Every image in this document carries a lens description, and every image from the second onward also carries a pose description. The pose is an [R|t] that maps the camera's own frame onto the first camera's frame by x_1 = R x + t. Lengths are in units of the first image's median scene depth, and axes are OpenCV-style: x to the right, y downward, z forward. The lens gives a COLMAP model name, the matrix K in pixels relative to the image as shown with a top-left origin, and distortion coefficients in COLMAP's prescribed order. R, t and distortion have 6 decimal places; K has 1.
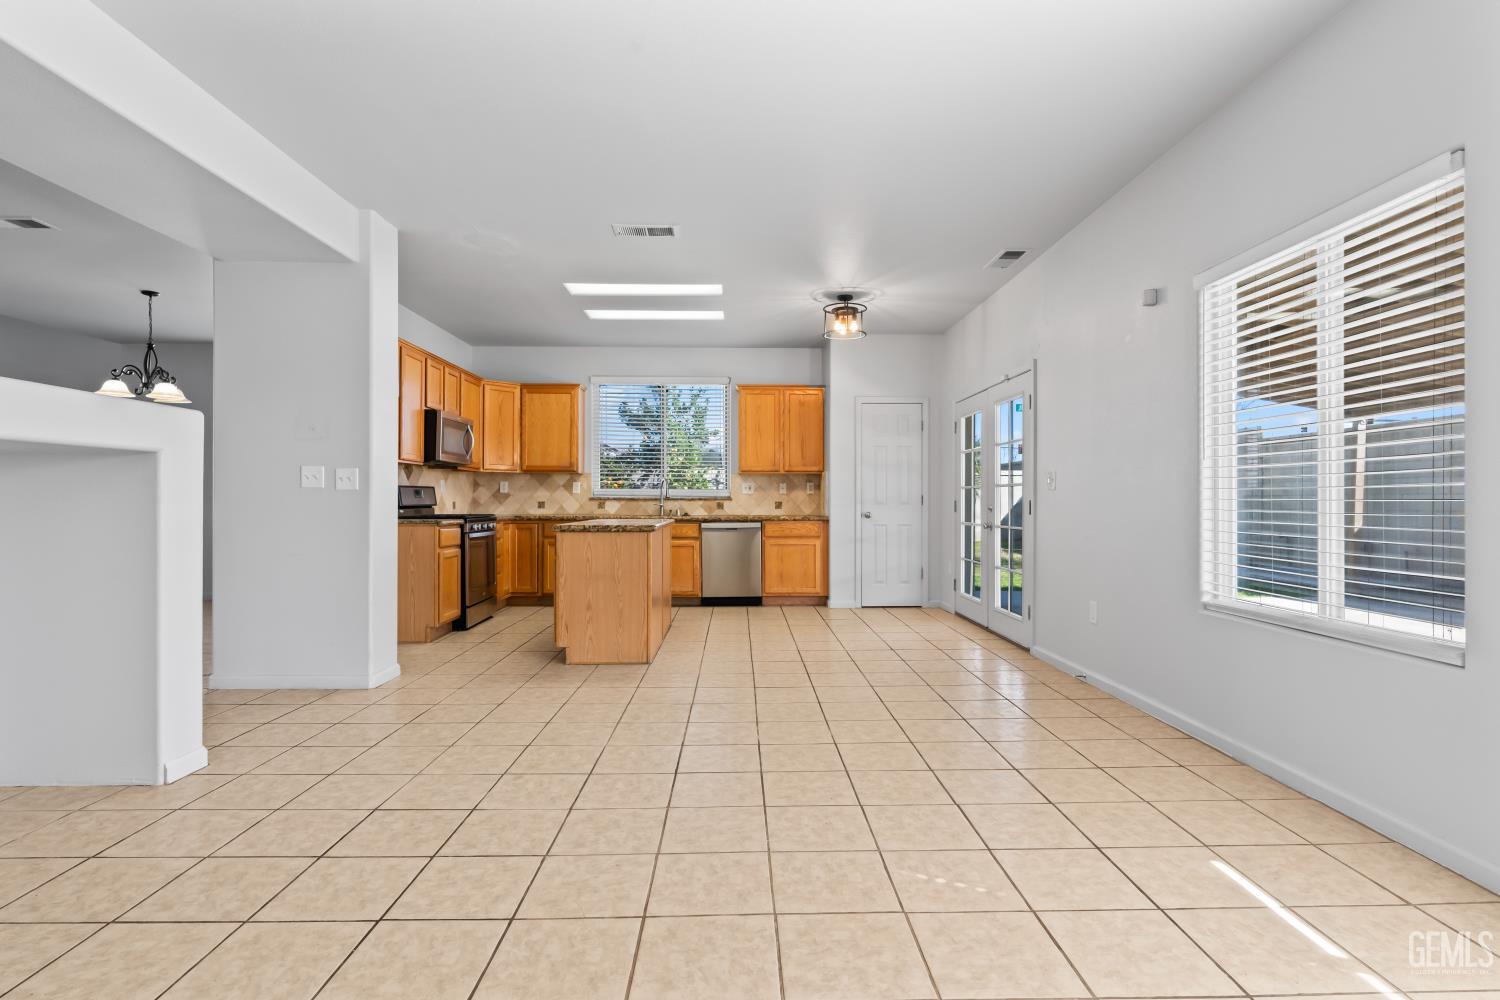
lens RADIAL K [[732.2, 0, 755.0], [0, 732.2, 499.3], [0, 0, 1]] dist [0.004528, -0.002169]
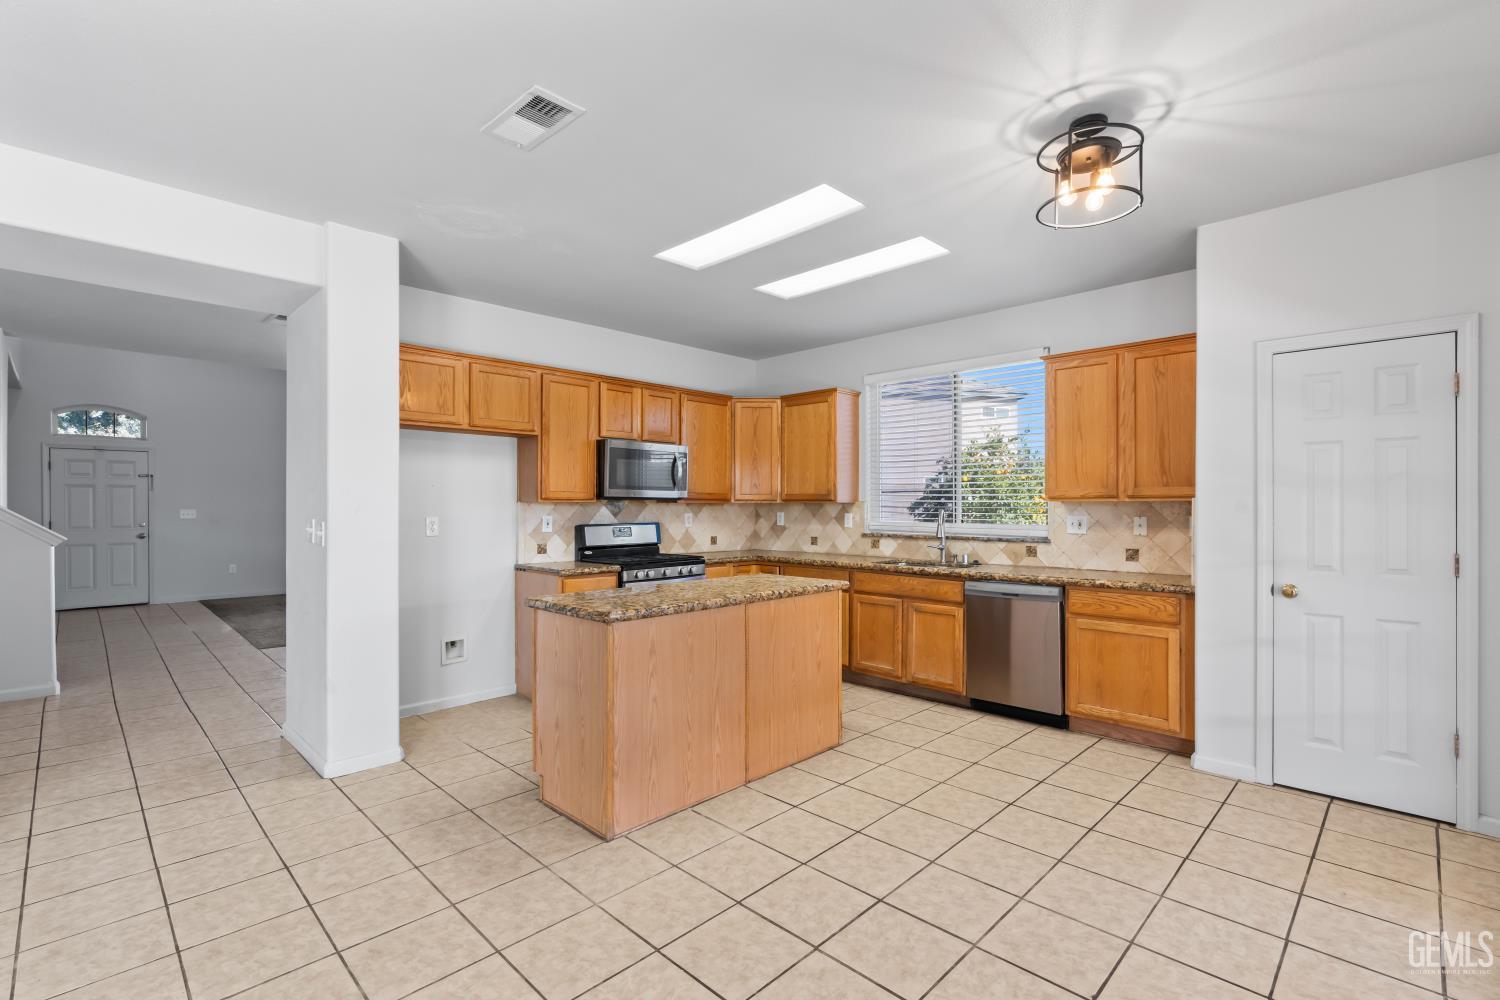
lens RADIAL K [[679.6, 0, 759.7], [0, 679.6, 509.8], [0, 0, 1]] dist [-0.005247, 0.002427]
pose [[0.701869, 0.002089, -0.712303, 0.216147], [0.002514, 0.999982, 0.005409, -0.032466], [0.712301, -0.005587, 0.701852, 0.436123]]
